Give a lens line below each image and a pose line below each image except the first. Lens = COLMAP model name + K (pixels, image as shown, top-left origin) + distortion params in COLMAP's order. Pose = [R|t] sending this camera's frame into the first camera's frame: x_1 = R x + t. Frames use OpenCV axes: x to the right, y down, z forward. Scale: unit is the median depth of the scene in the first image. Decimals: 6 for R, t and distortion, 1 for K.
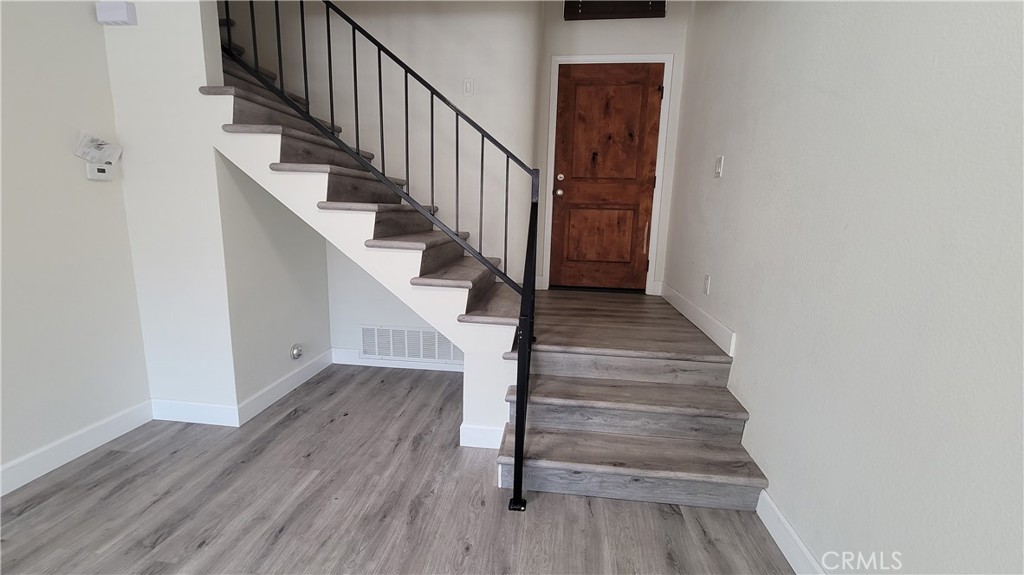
lens RADIAL K [[420.0, 0, 510.5], [0, 420.0, 286.6], [0, 0, 1]] dist [-0.000556, -0.000612]
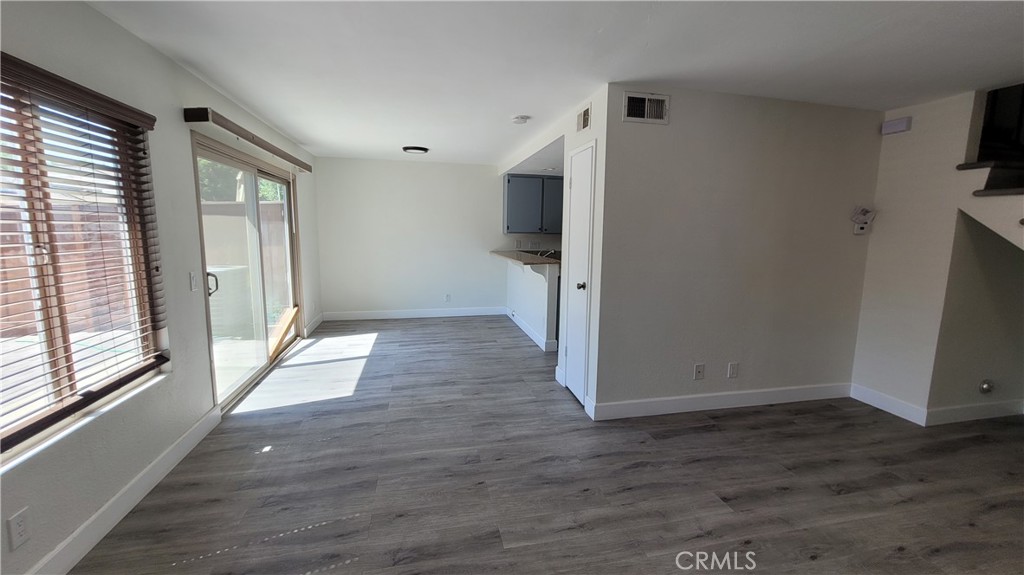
lens RADIAL K [[420.0, 0, 508.3], [0, 420.0, 282.3], [0, 0, 1]] dist [-0.000556, -0.000612]
pose [[0.333409, 0.105902, -0.936815, 0.071457], [-0.174748, 0.983394, 0.048975, 0.073376], [0.926446, 0.147378, 0.346379, -0.710890]]
